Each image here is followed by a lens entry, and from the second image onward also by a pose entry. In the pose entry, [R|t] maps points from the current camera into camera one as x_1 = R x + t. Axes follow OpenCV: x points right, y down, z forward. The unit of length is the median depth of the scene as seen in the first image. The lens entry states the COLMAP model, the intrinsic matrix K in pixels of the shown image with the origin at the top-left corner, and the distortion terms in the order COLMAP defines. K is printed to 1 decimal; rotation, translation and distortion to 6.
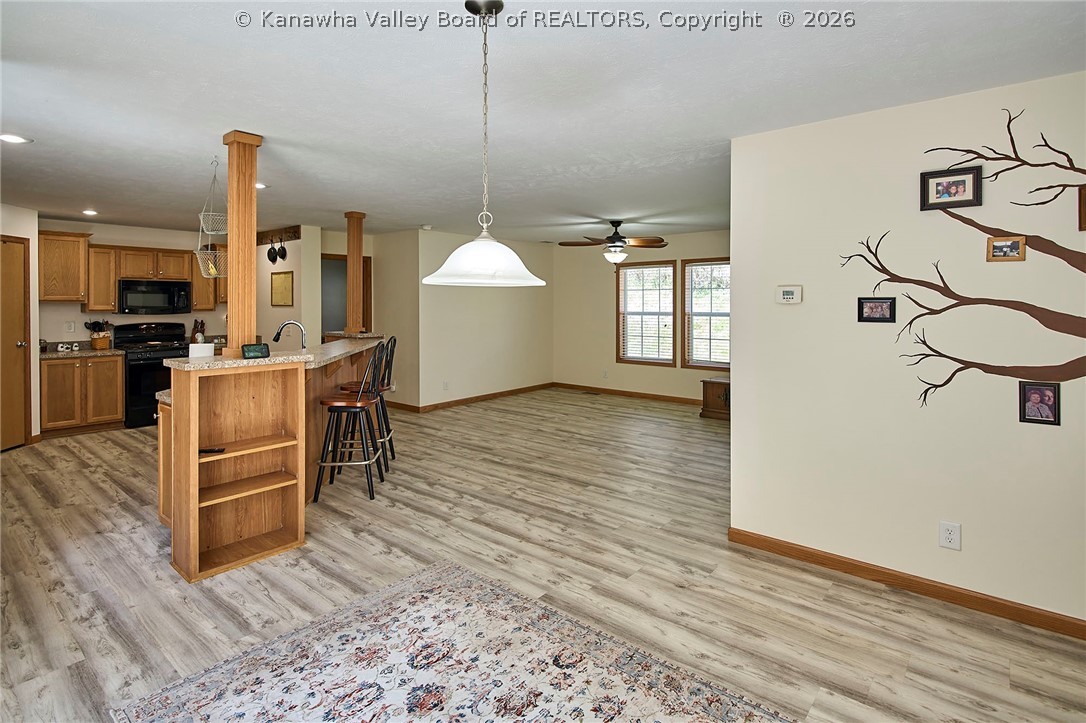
lens RADIAL K [[546.8, 0, 532.8], [0, 546.8, 302.0], [0, 0, 1]] dist [0.014984, -0.013772]
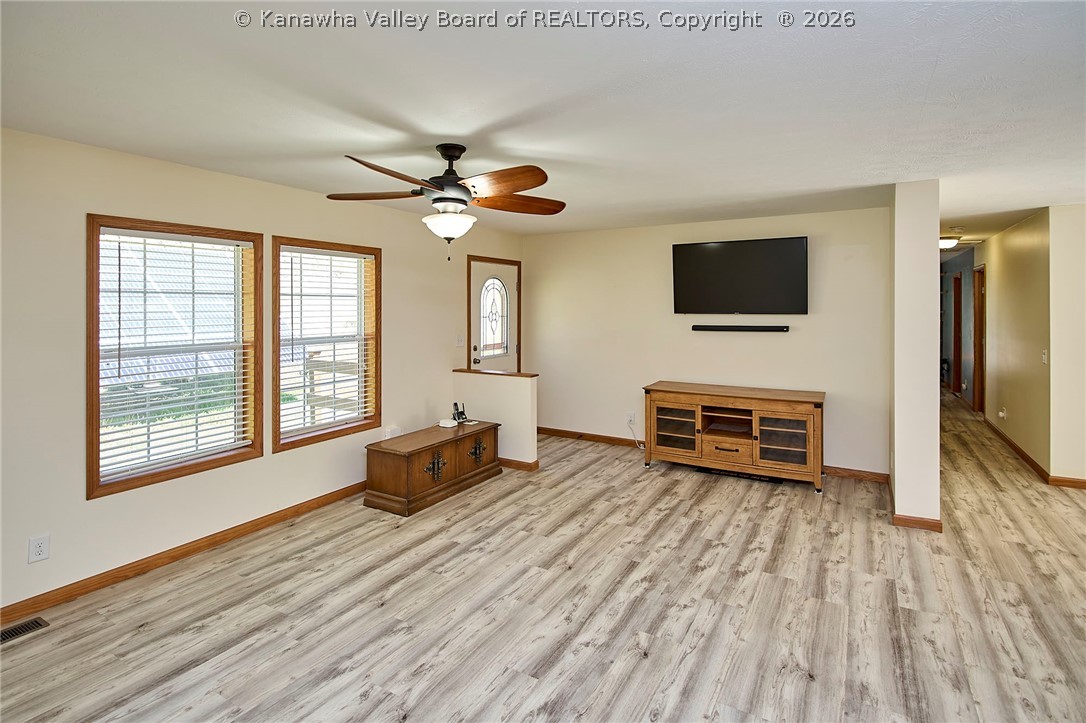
lens RADIAL K [[546.8, 0, 532.8], [0, 546.8, 302.0], [0, 0, 1]] dist [0.014984, -0.013772]
pose [[-0.167315, 0.004232, 0.985894, -0.306729], [0.000635, 0.999991, -0.004184, -0.016699], [-0.985903, -0.000074, -0.167316, 1.009075]]
